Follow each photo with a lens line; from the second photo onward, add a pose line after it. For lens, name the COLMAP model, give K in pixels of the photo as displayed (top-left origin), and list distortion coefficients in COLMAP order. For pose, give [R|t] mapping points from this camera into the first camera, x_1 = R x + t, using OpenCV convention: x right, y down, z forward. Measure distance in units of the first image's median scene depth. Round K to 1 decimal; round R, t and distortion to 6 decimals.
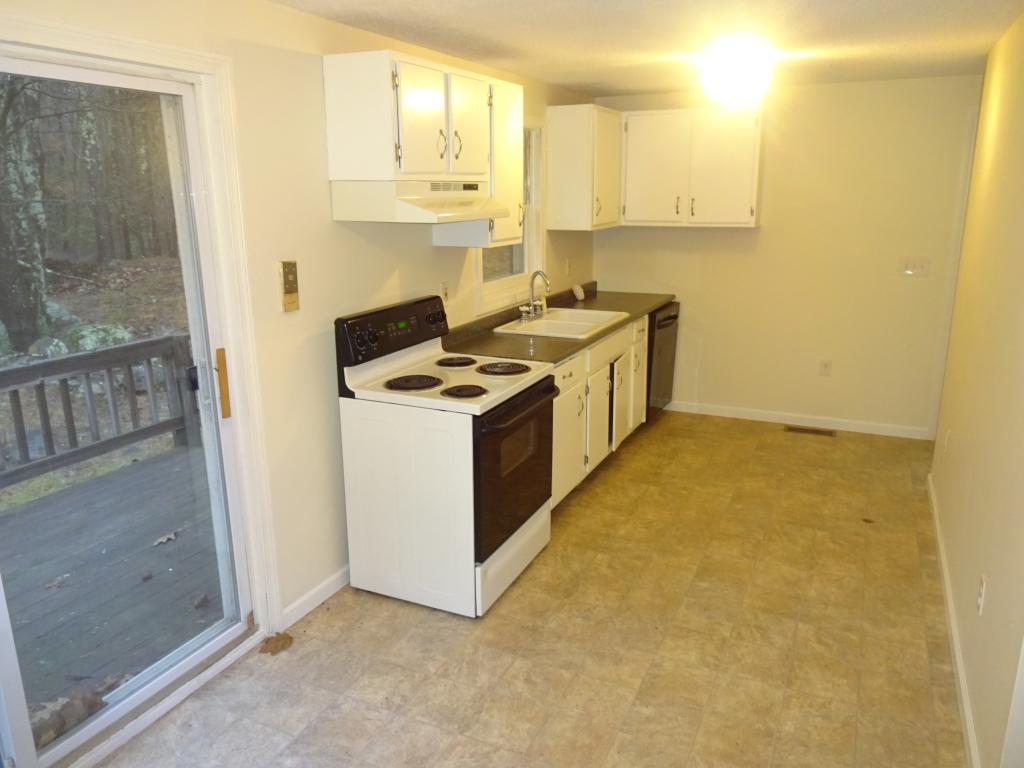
lens RADIAL K [[765.3, 0, 512.0], [0, 765.3, 384.0], [0, 0, 1]] dist [-0.004795, -0.001683]
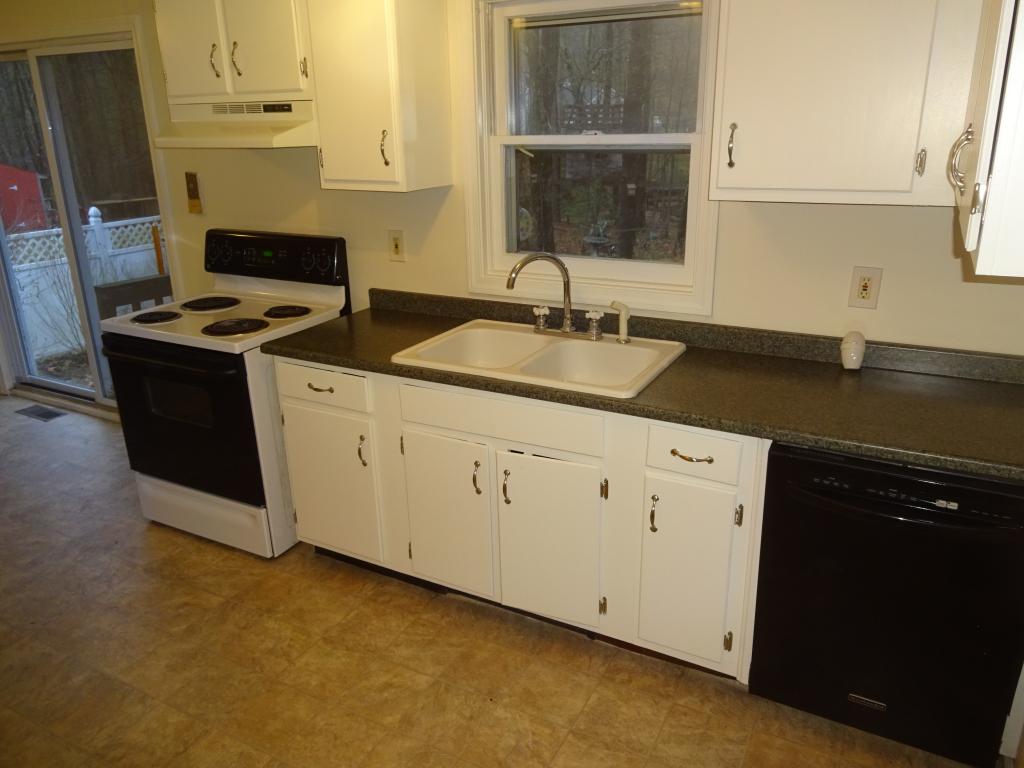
lens RADIAL K [[765.3, 0, 512.0], [0, 765.3, 384.0], [0, 0, 1]] dist [-0.004795, -0.001683]
pose [[-0.060671, 0.335939, -0.939928, 0.837117], [-0.232860, 0.910916, 0.340601, -0.341398], [0.970616, 0.239536, 0.022961, 1.358619]]
